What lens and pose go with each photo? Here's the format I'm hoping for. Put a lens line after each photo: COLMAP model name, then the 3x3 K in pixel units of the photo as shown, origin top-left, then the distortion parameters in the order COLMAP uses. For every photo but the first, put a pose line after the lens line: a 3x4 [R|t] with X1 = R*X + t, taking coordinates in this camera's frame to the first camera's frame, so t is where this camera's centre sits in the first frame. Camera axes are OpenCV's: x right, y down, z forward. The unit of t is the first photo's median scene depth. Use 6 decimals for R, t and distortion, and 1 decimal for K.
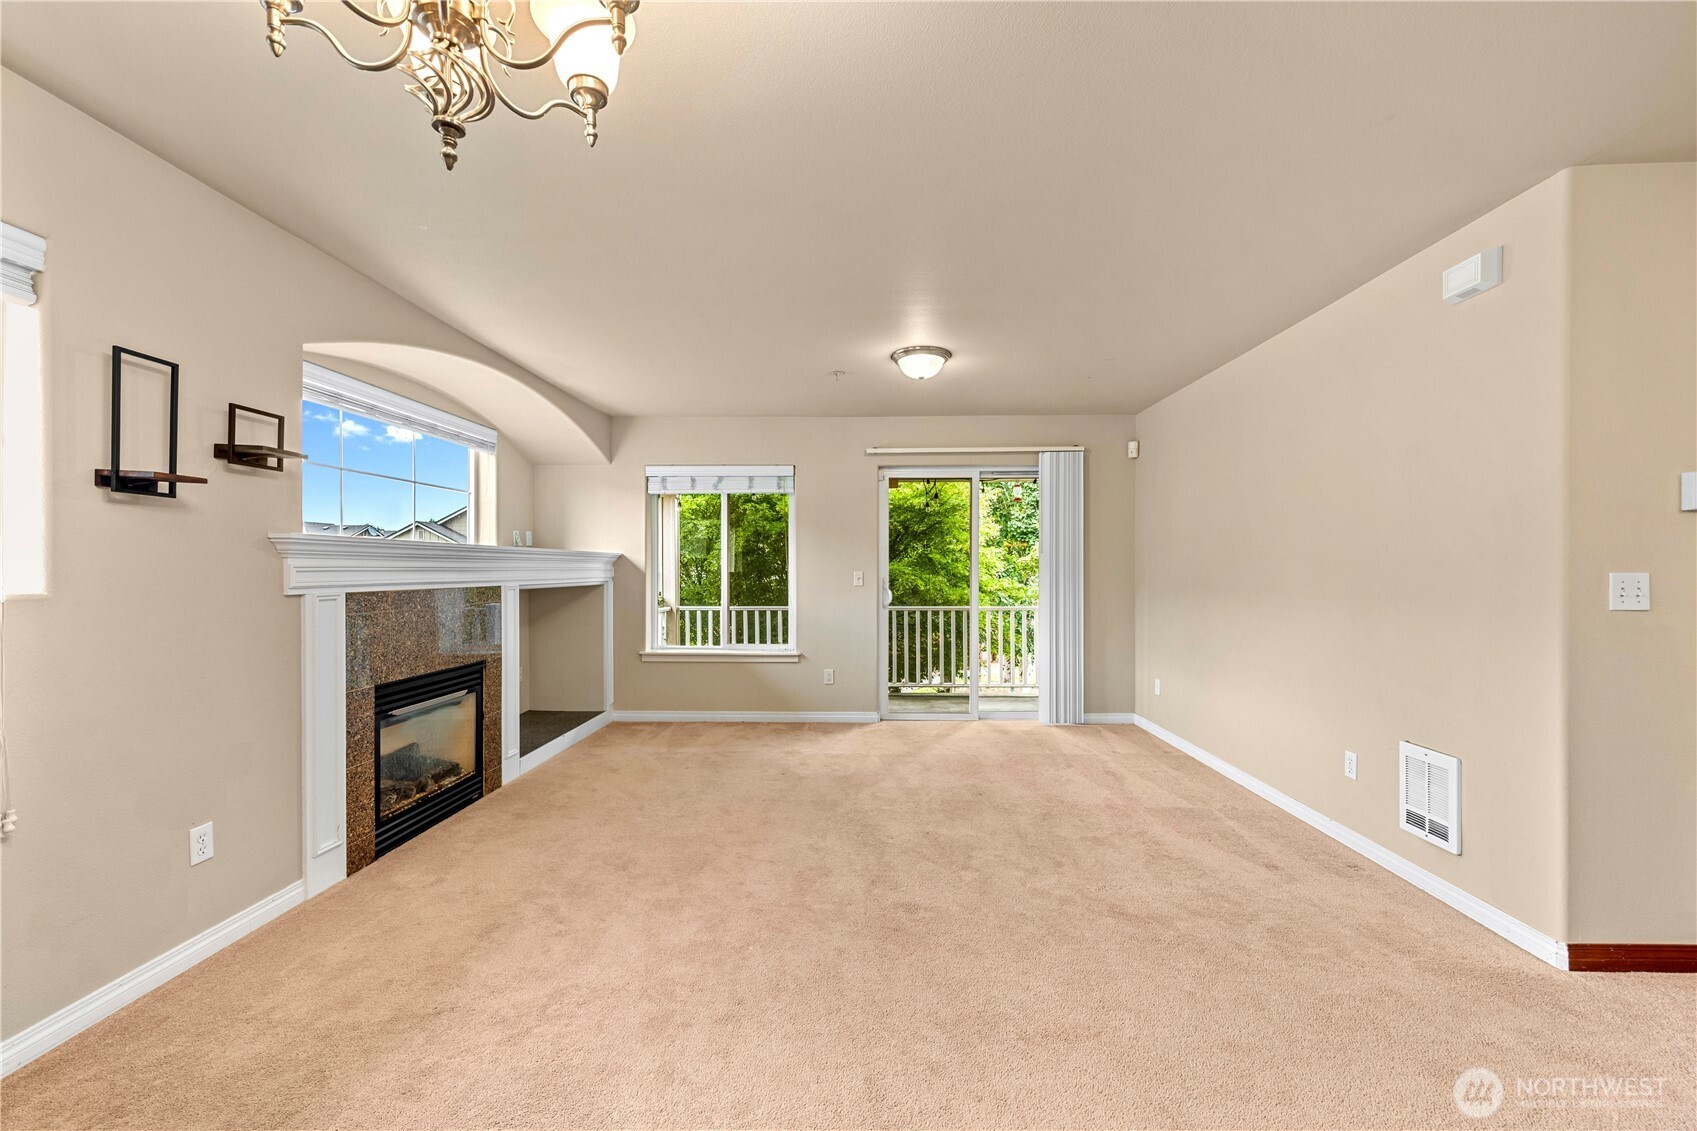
lens RADIAL K [[675.5, 0, 850.2], [0, 675.5, 574.0], [0, 0, 1]] dist [0.000318, -0.000257]
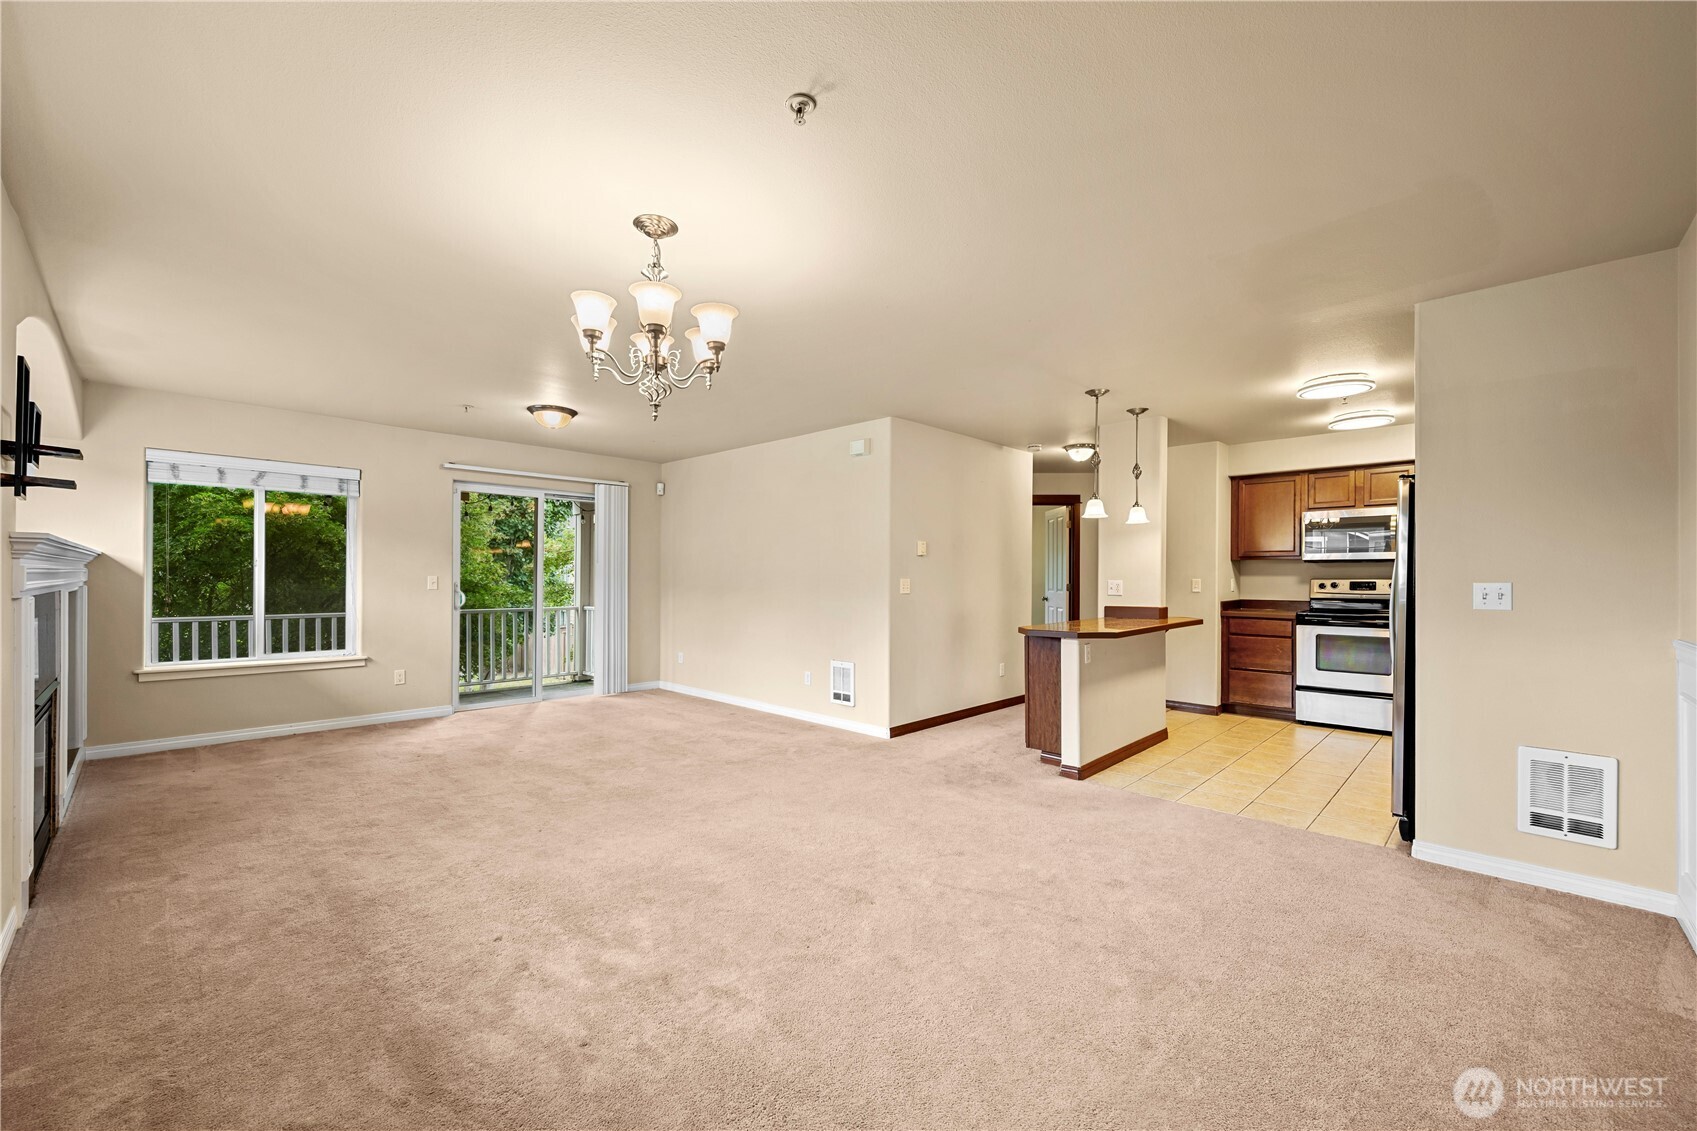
lens RADIAL K [[675.5, 0, 853.0], [0, 675.5, 583.2], [0, 0, 1]] dist [0.000318, -0.000257]
pose [[0.671424, -0.001165, 0.741073, -0.572587], [-0.003060, 0.999986, 0.004345, 0.001365], [-0.741068, -0.005185, 0.671410, -0.372854]]
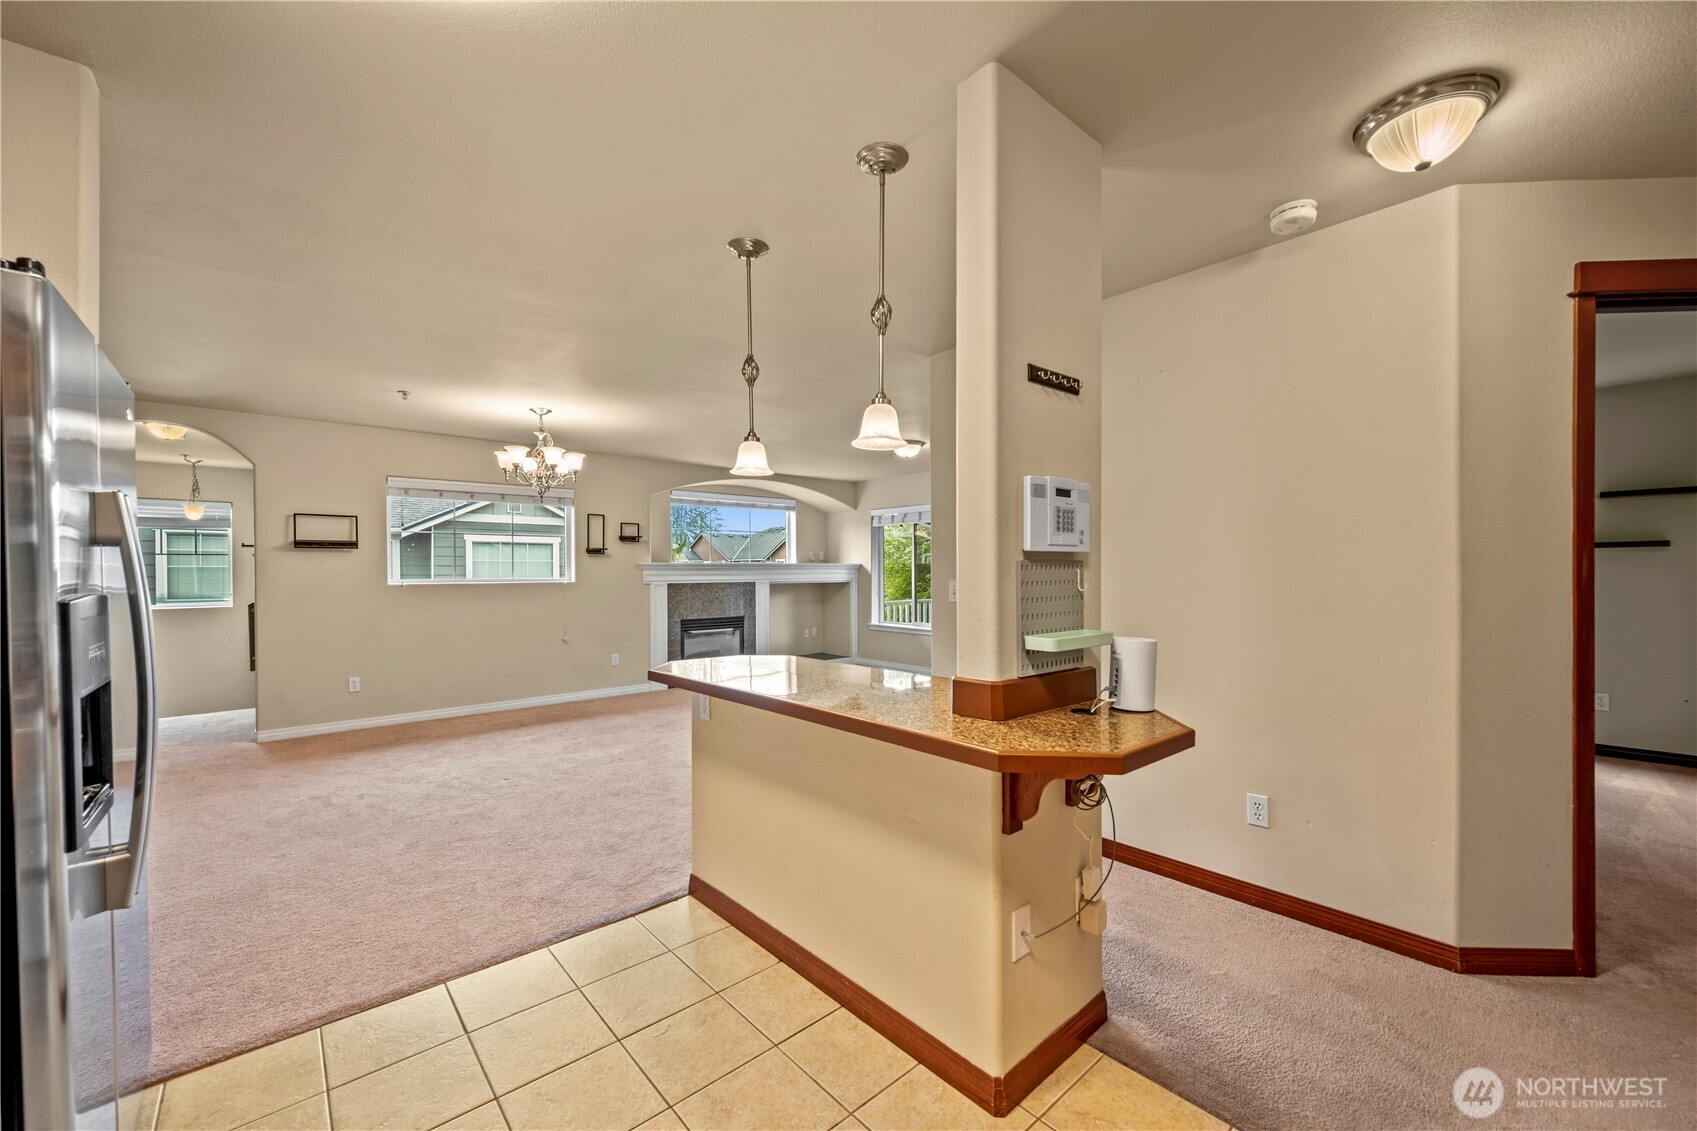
lens RADIAL K [[675.5, 0, 857.0], [0, 675.5, 572.3], [0, 0, 1]] dist [0.000318, -0.000257]
pose [[0.682675, 0.000313, -0.730722, 1.480301], [-0.001639, 0.999998, -0.001103, -0.013242], [0.730720, 0.001951, 0.682674, -0.244541]]
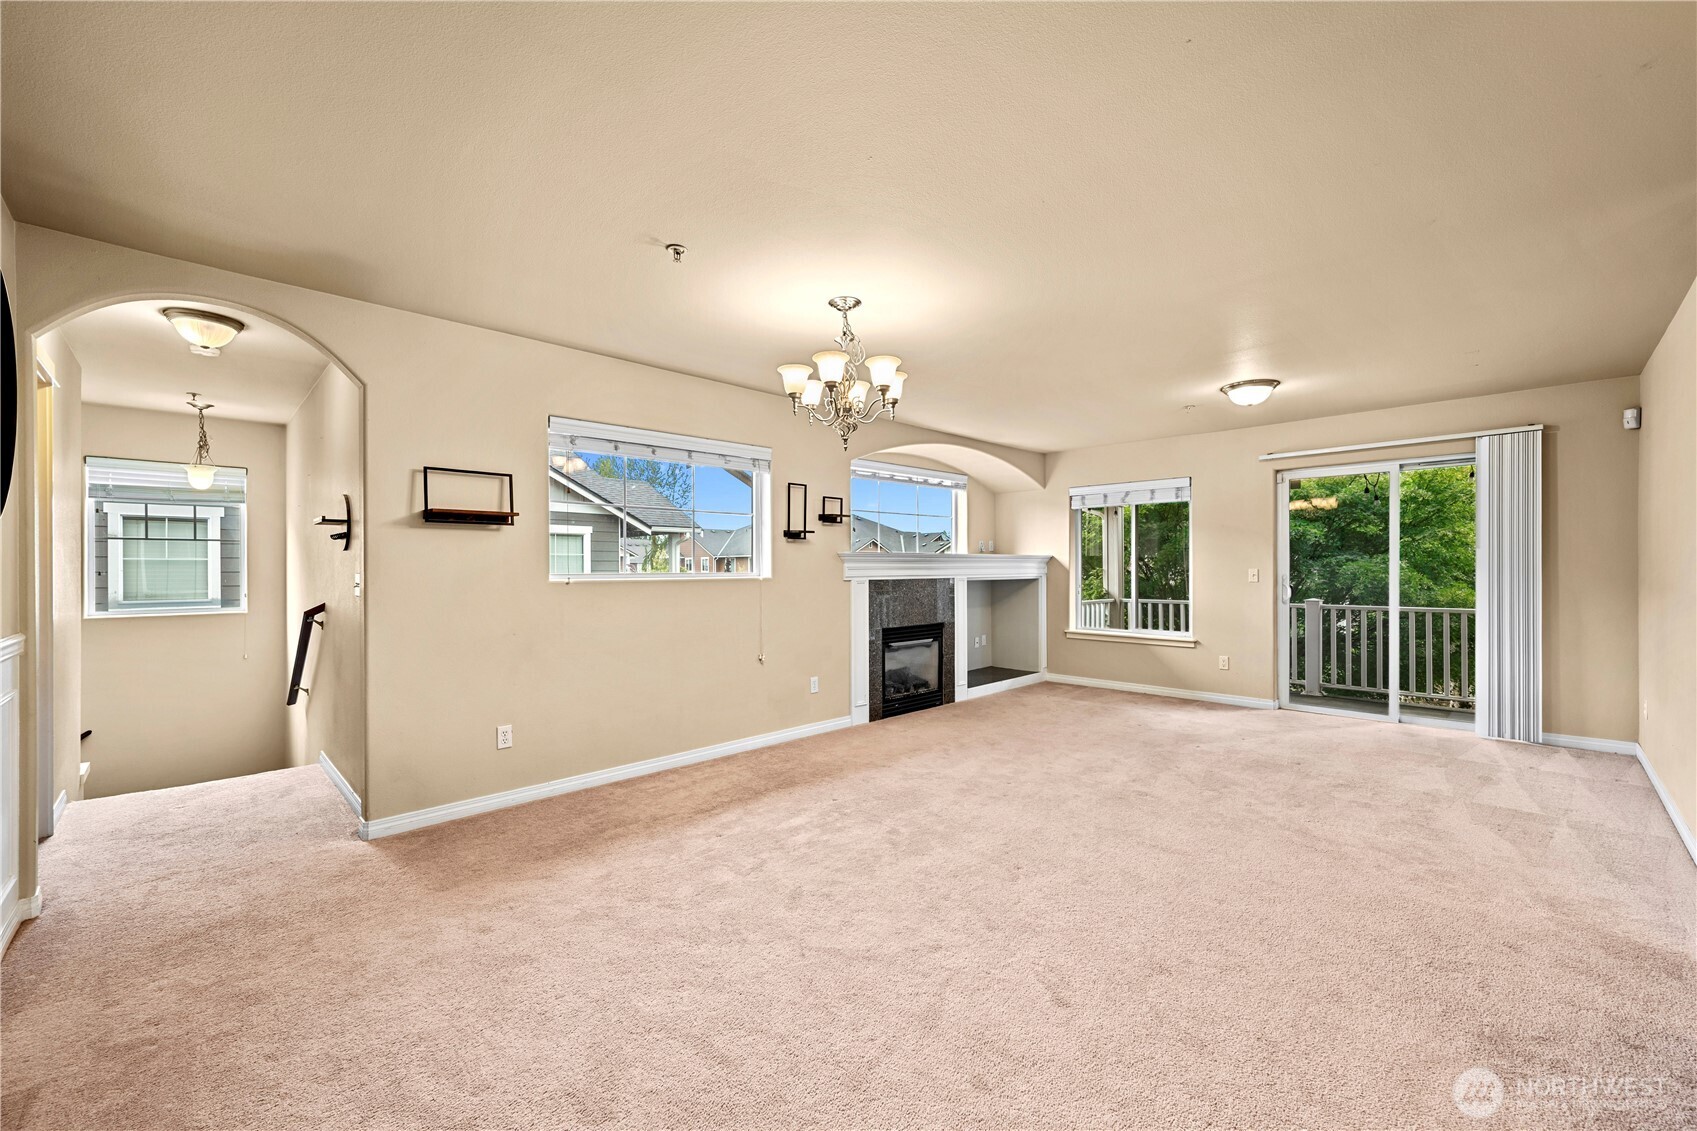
lens RADIAL K [[675.5, 0, 848.6], [0, 675.5, 575.5], [0, 0, 1]] dist [0.000318, -0.000257]
pose [[0.720556, 0.005578, -0.693375, 0.508915], [-0.001161, 0.999976, 0.006839, 0.000508], [0.693396, -0.004123, 0.720545, -0.412227]]
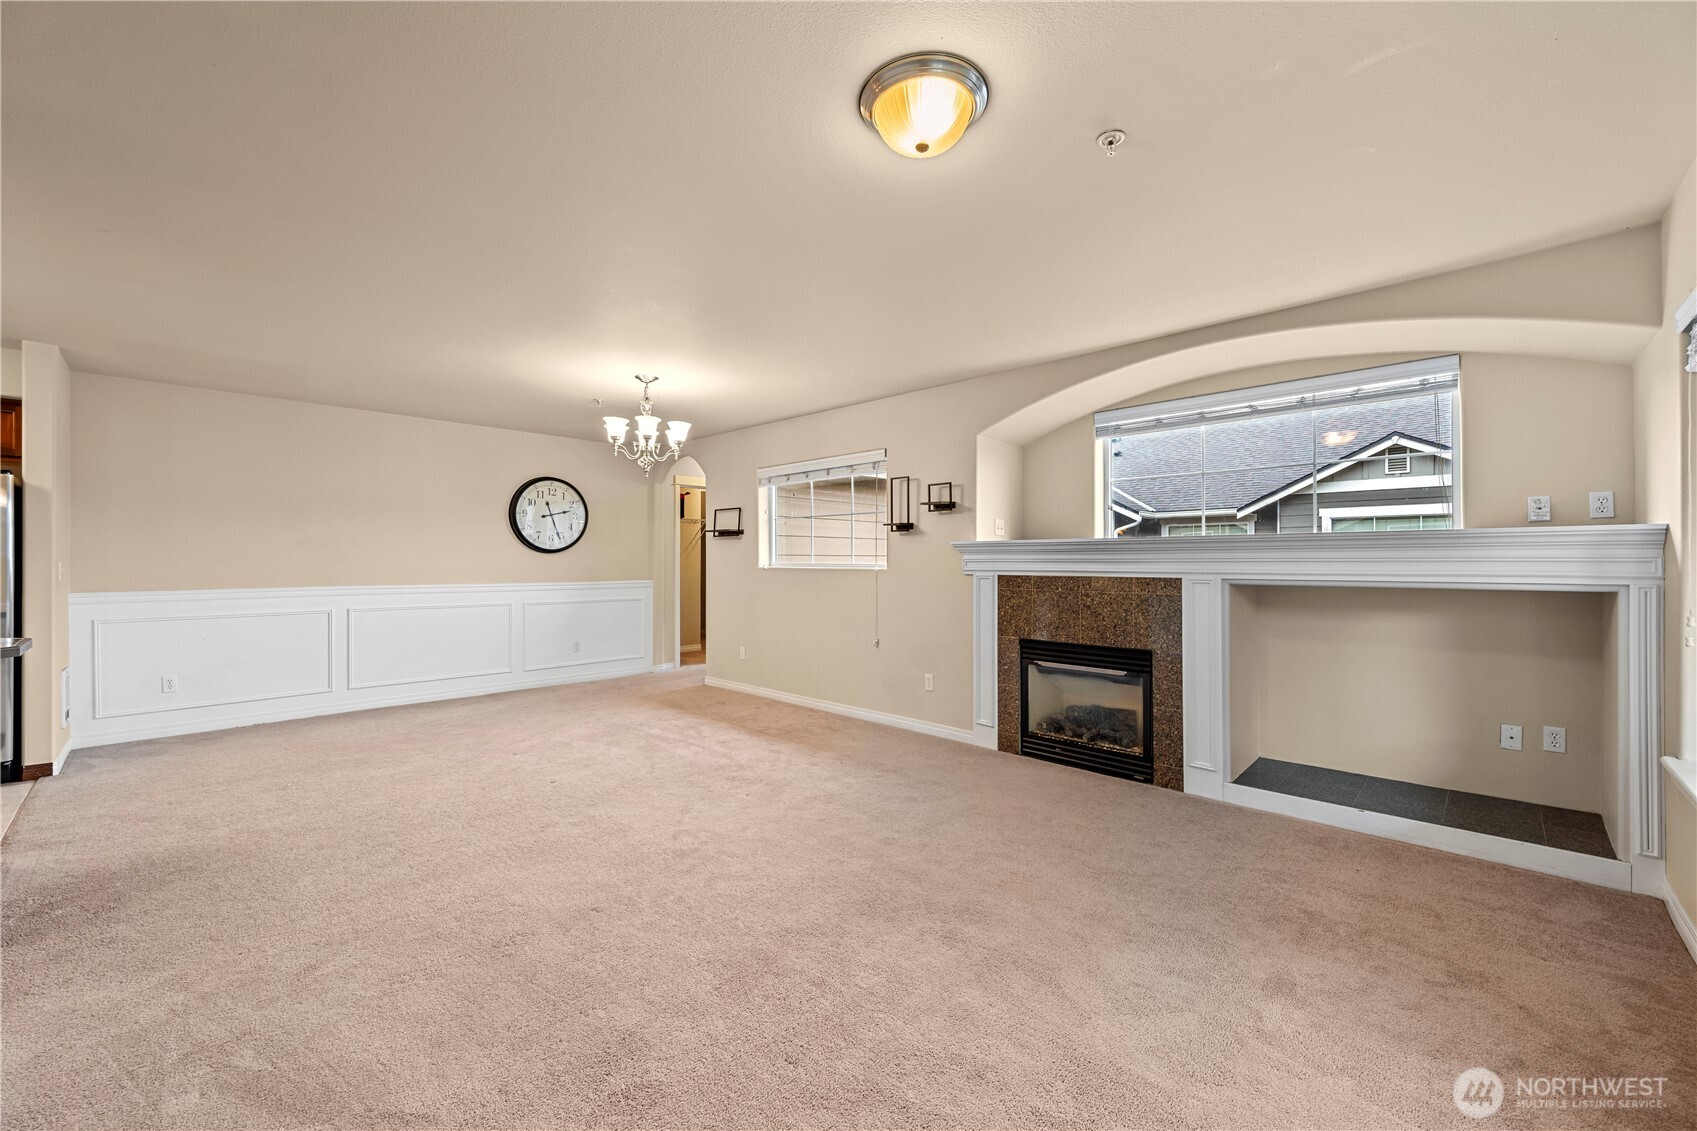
lens RADIAL K [[675.5, 0, 830.0], [0, 675.5, 558.2], [0, 0, 1]] dist [0.000318, -0.000257]
pose [[-0.686573, -0.001396, -0.727059, 0.610234], [-0.005200, 0.999982, 0.002990, -0.013568], [0.727042, 0.005833, -0.686568, 1.553393]]
